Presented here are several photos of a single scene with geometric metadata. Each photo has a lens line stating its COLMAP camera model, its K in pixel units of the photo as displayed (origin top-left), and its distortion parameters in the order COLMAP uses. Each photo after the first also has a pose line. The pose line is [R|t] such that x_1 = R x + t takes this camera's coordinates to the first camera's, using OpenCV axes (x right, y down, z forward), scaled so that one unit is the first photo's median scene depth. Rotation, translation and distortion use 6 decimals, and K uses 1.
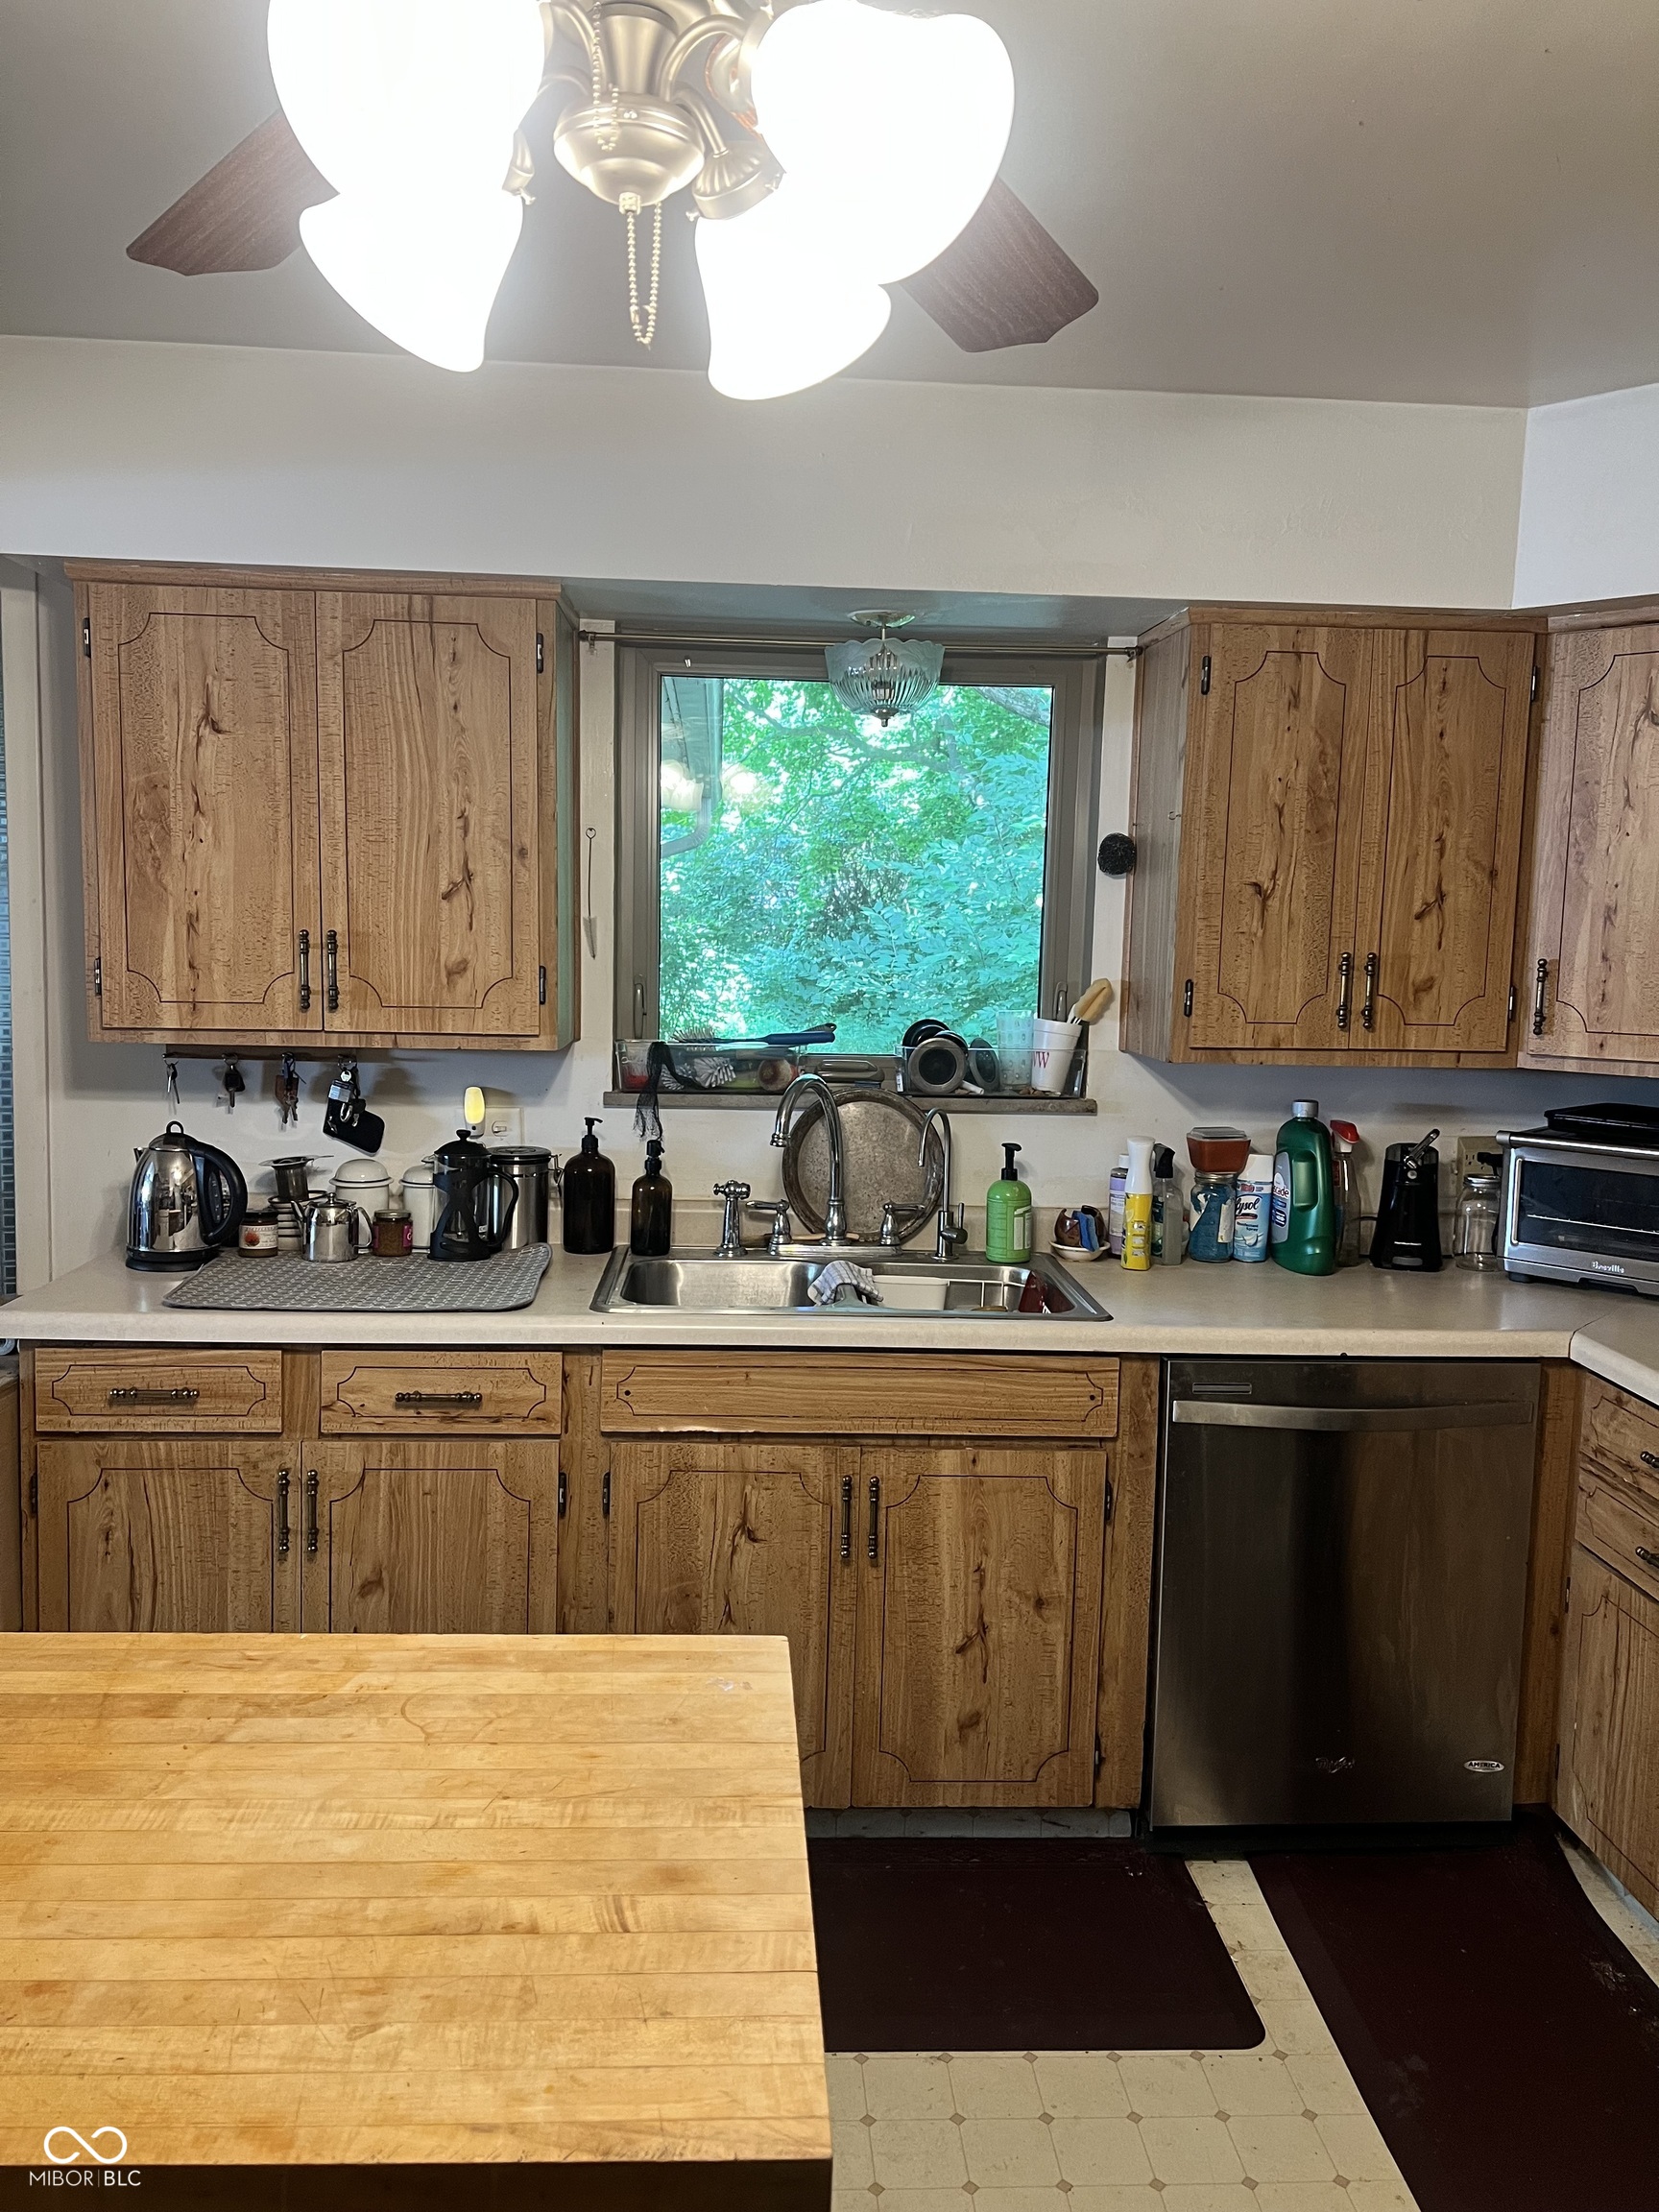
lens RADIAL K [[1650.5, 0, 828.3], [0, 1650.5, 1109.7], [0, 0, 1]] dist [0.064078, -0.070232]
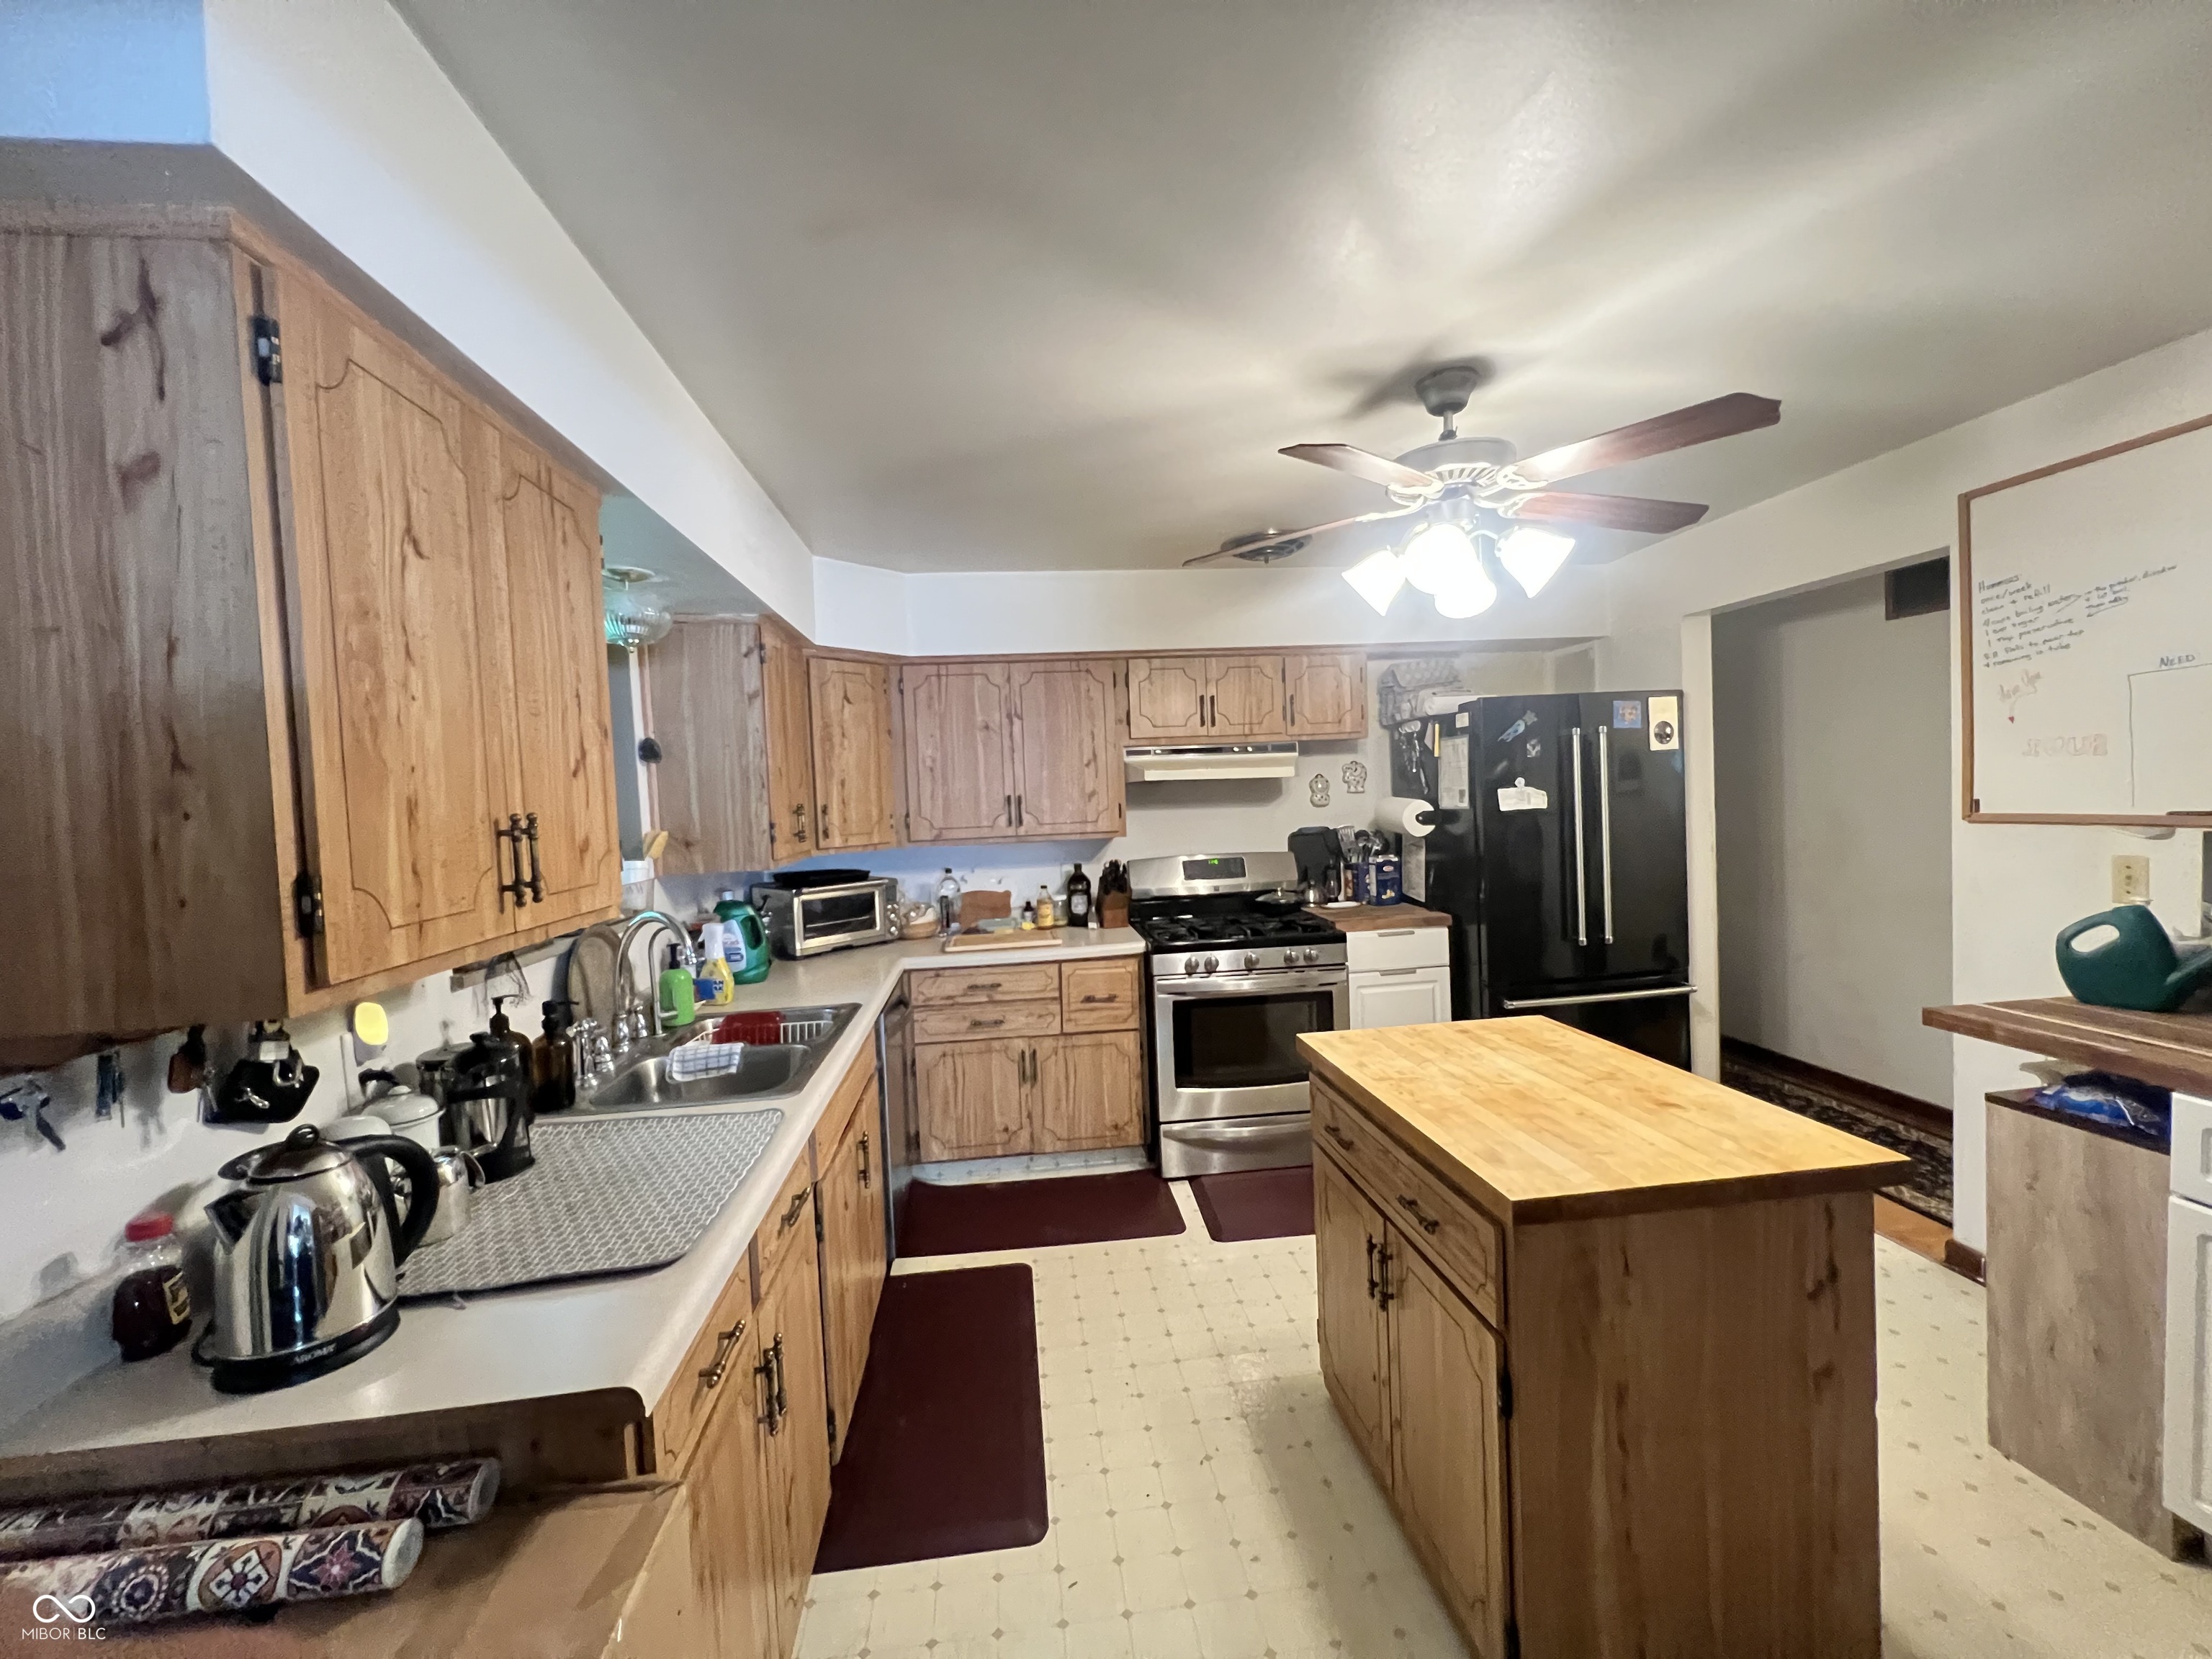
lens RADIAL K [[884.2, 0, 1103.9], [0, 884.2, 832.5], [0, 0, 1]] dist [-0.002745, 0.001051]
pose [[-0.060214, -0.065403, 0.996040, -0.739814], [0.150667, 0.985823, 0.073841, -0.083036], [-0.986749, 0.154517, -0.049506, 0.695808]]
